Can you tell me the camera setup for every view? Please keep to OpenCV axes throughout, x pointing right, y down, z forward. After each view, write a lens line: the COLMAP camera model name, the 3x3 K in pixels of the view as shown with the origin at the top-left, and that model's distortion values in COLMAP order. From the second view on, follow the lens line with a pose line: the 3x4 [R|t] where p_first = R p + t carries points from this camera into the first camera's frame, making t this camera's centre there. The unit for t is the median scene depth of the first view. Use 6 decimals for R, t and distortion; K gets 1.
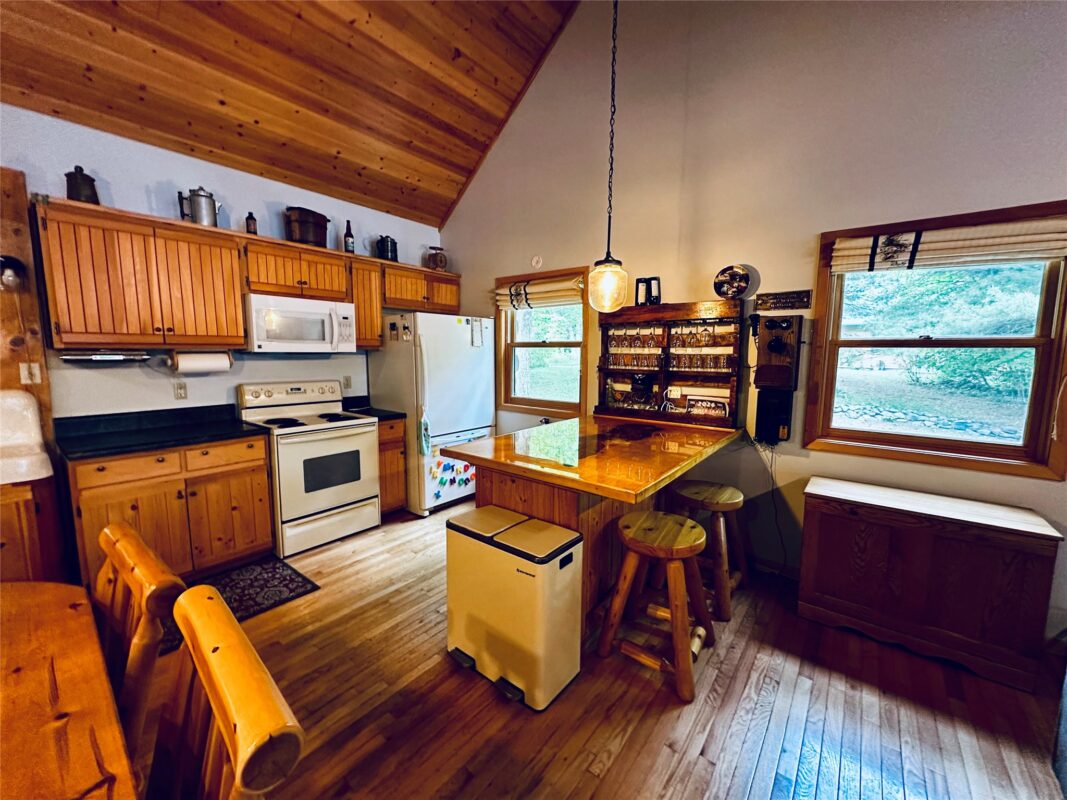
lens RADIAL K [[423.0, 0, 532.0], [0, 423.0, 399.3], [0, 0, 1]] dist [-0.001666, 0.000437]
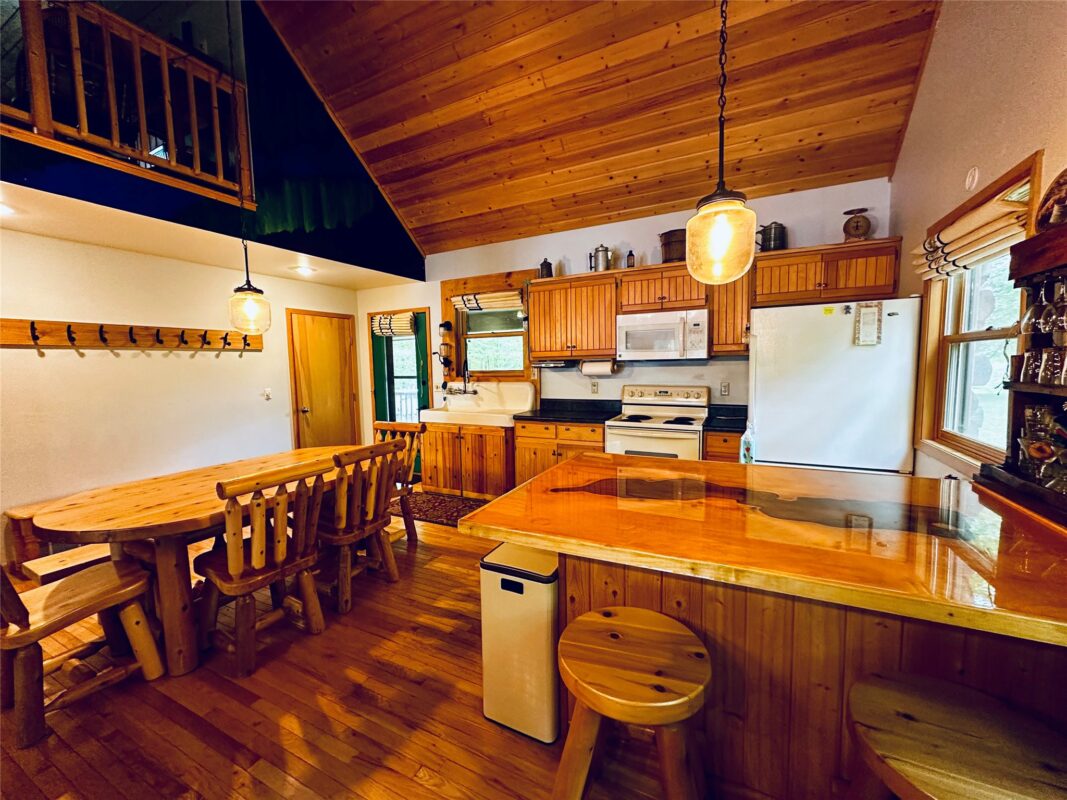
lens RADIAL K [[423.0, 0, 532.0], [0, 423.0, 399.3], [0, 0, 1]] dist [-0.001666, 0.000437]
pose [[0.205307, 0.071200, -0.976104, 0.554445], [-0.091070, 0.994413, 0.053380, -0.038780], [0.974451, 0.077935, 0.210644, 0.483592]]
